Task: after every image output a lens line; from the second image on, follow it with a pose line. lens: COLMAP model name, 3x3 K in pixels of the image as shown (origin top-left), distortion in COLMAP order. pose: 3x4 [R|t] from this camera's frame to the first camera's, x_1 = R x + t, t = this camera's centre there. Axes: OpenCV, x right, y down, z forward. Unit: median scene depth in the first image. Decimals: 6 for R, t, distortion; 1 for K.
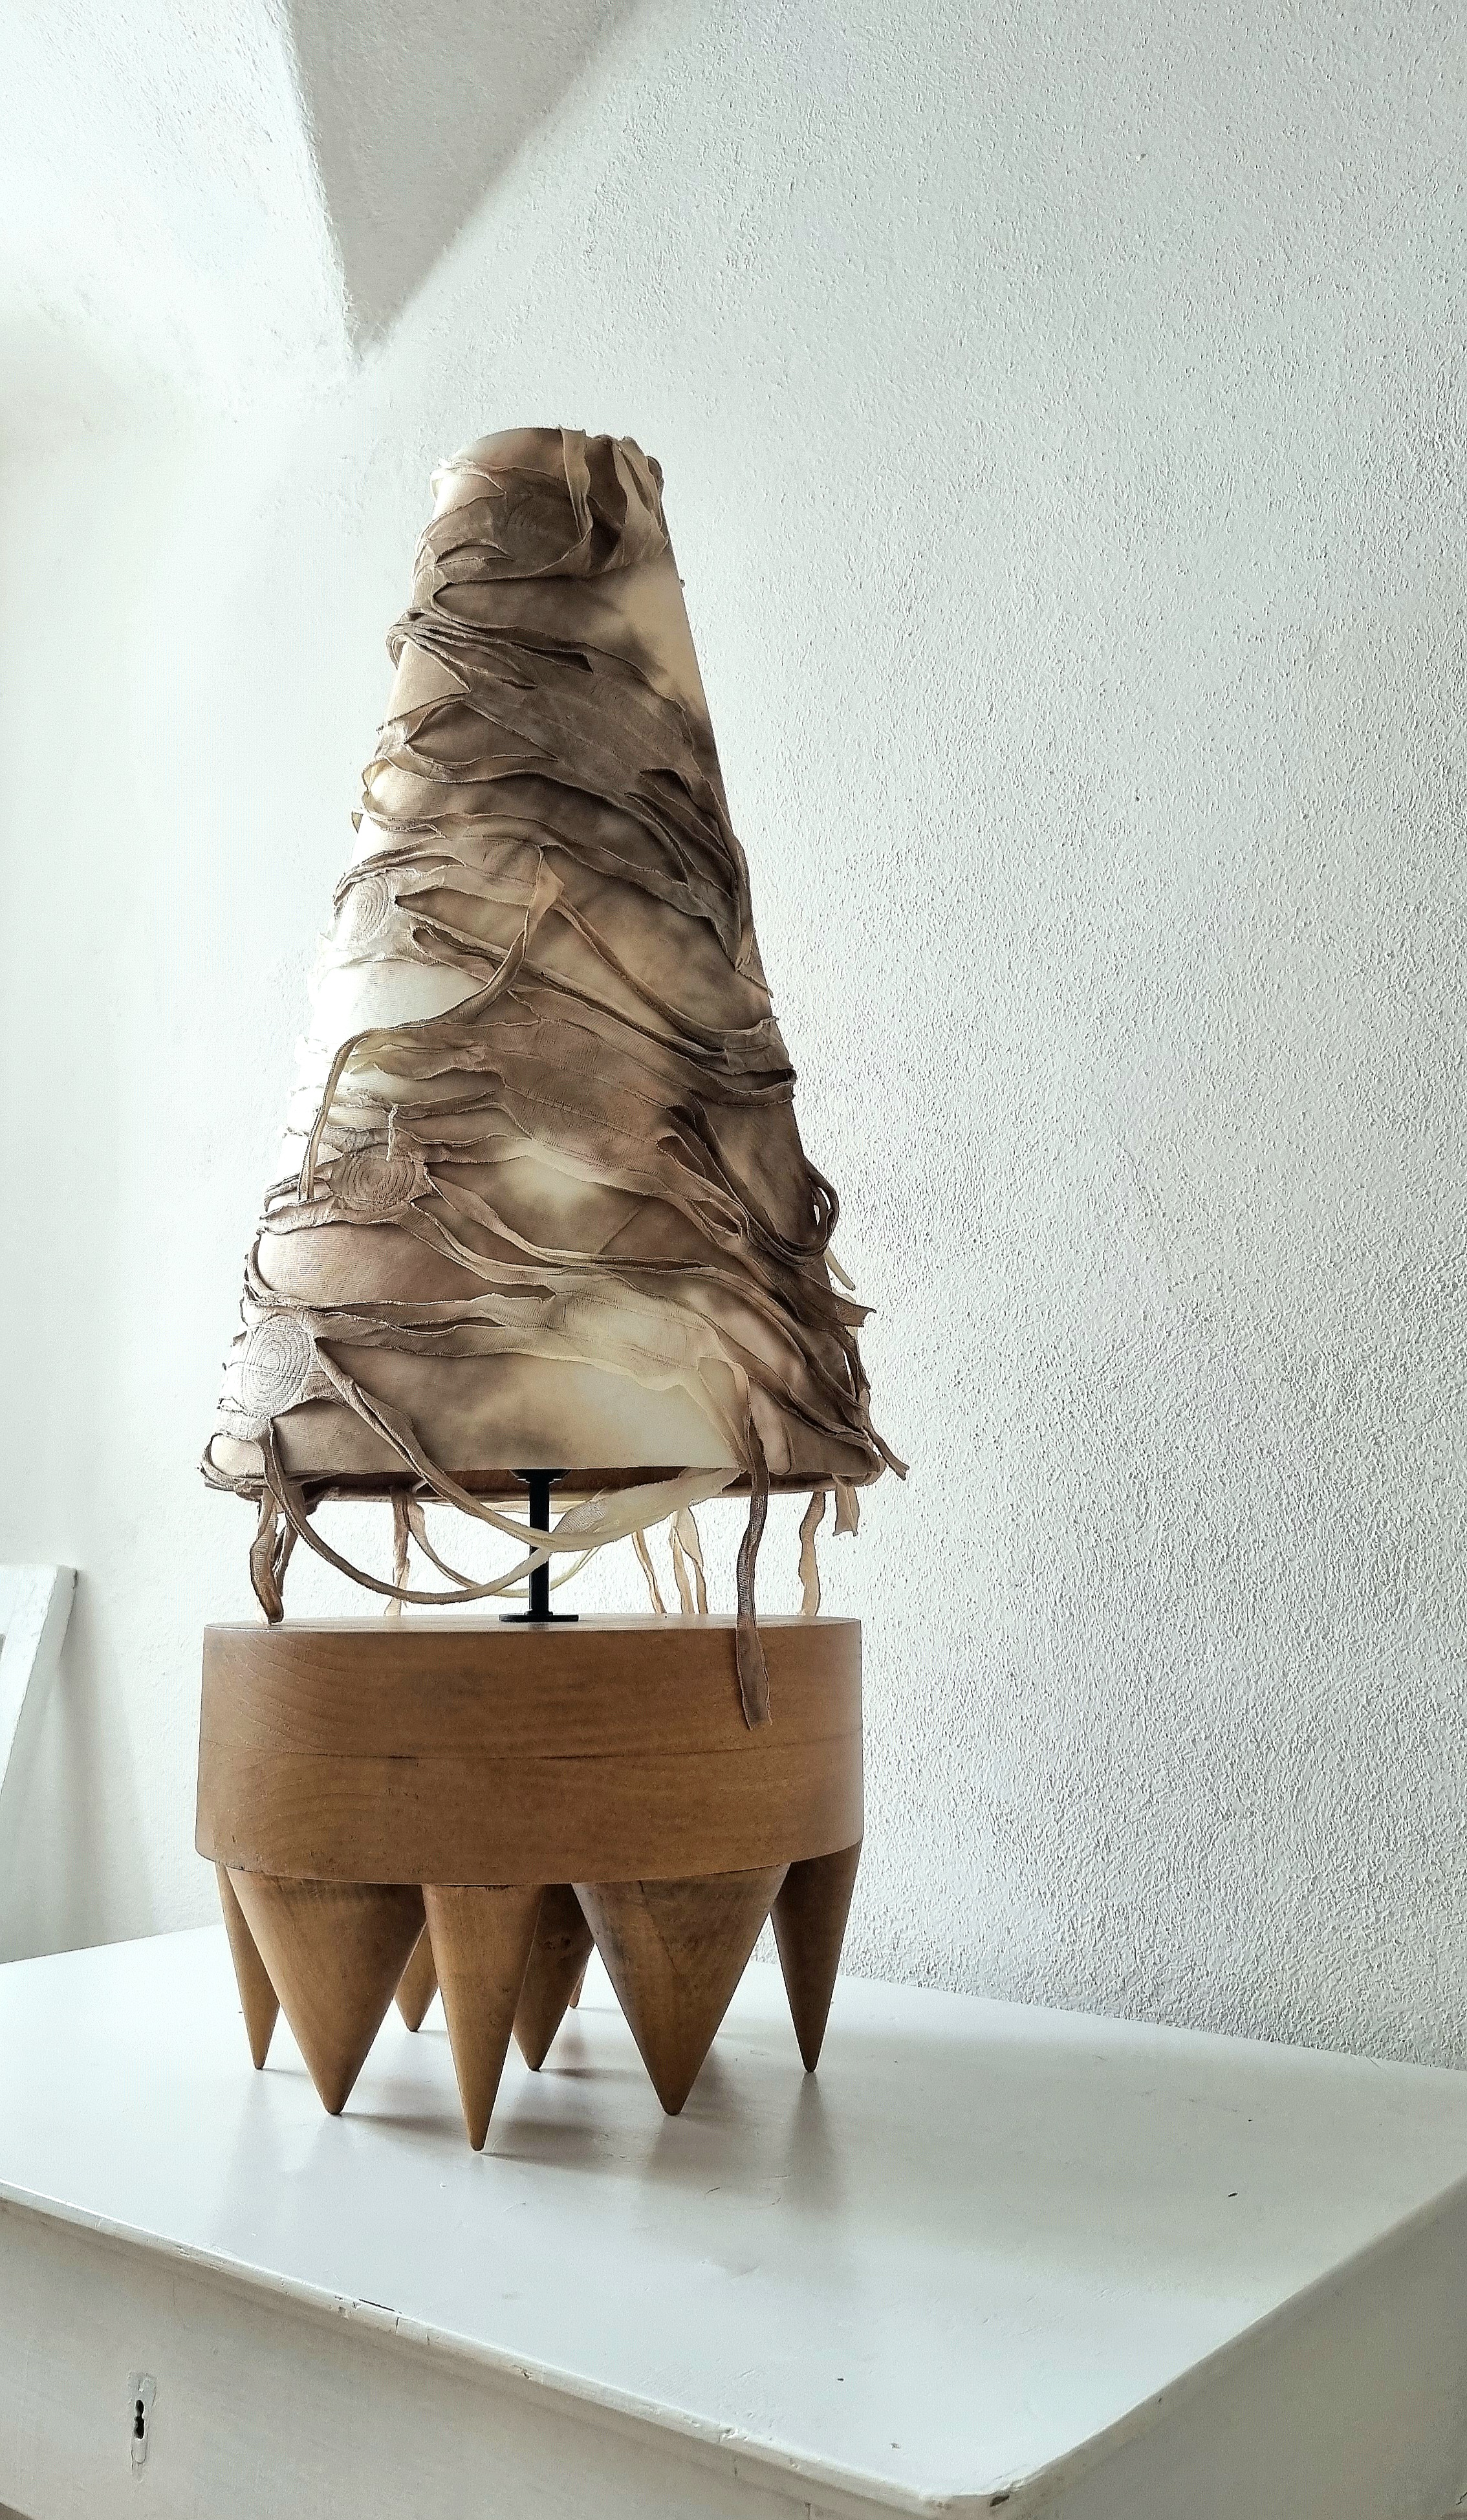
lens RADIAL K [[1977.2, 0, 756.8], [0, 1977.2, 1285.7], [0, 0, 1]] dist [0.035901, -0.028698]
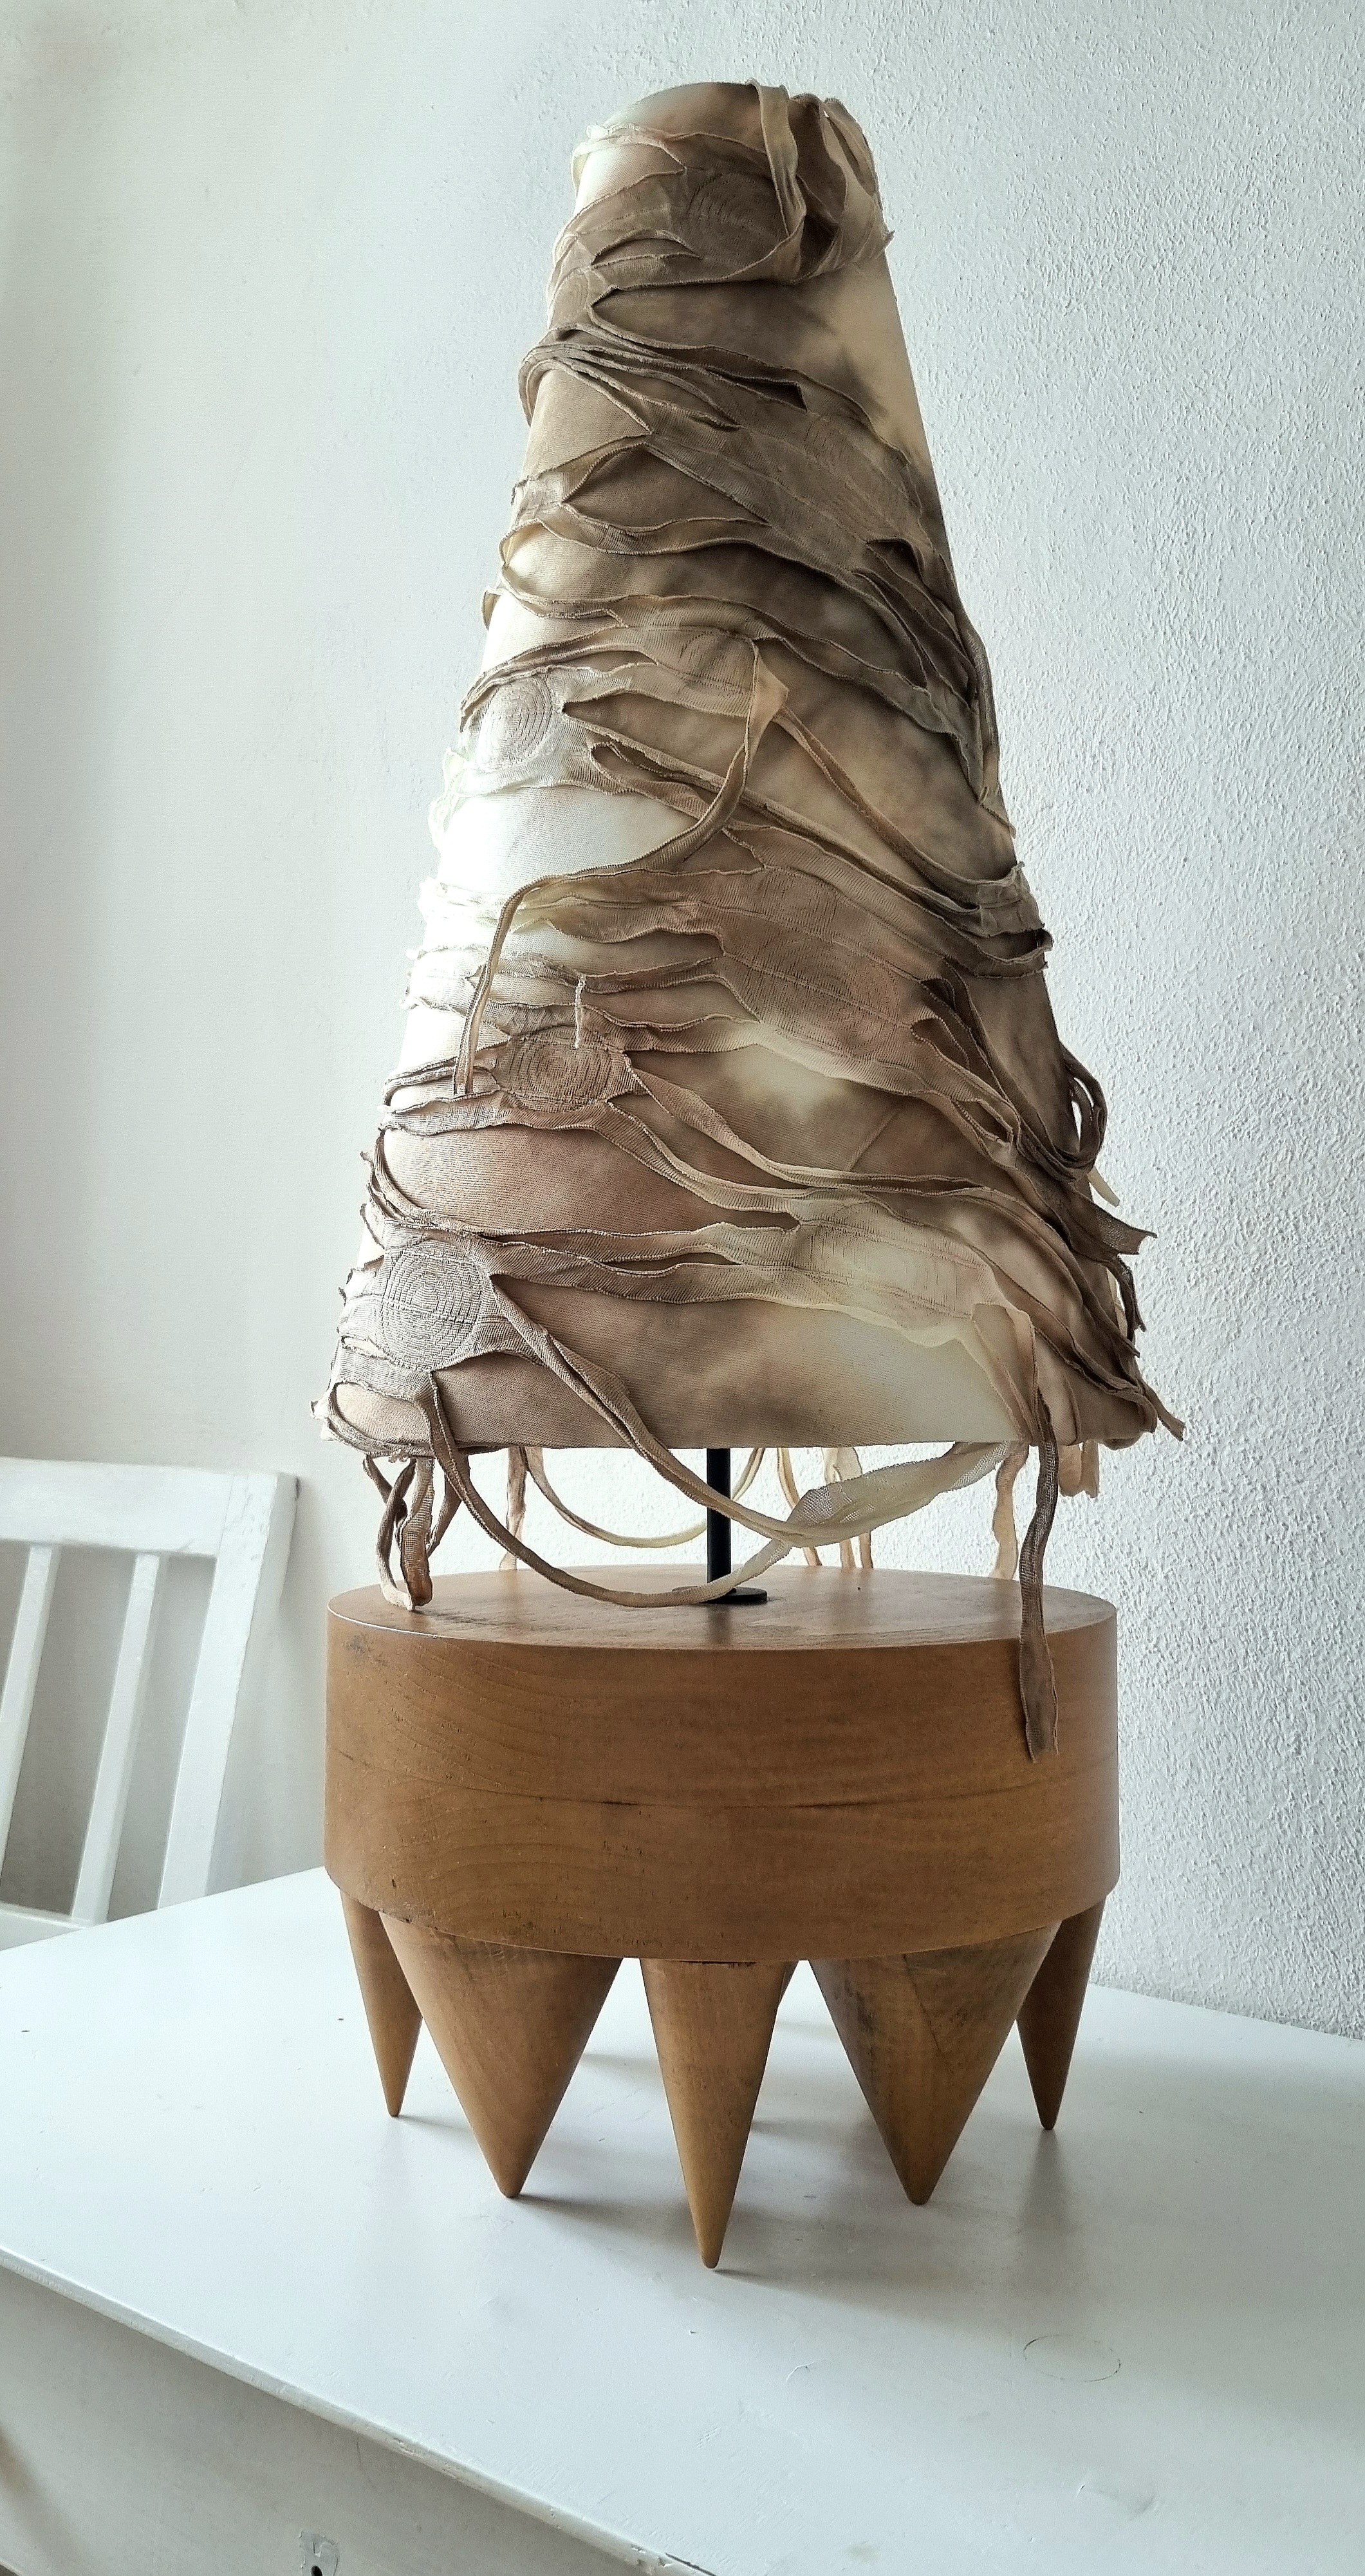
lens RADIAL K [[1922.2, 0, 685.7], [0, 1922.2, 1304.2], [0, 0, 1]] dist [0.030543, -0.014206]
pose [[0.999995, 0.002984, 0.001115, -0.294454], [-0.003080, 0.995035, 0.099475, -0.009179], [-0.000812, -0.099477, 0.995039, 0.358910]]
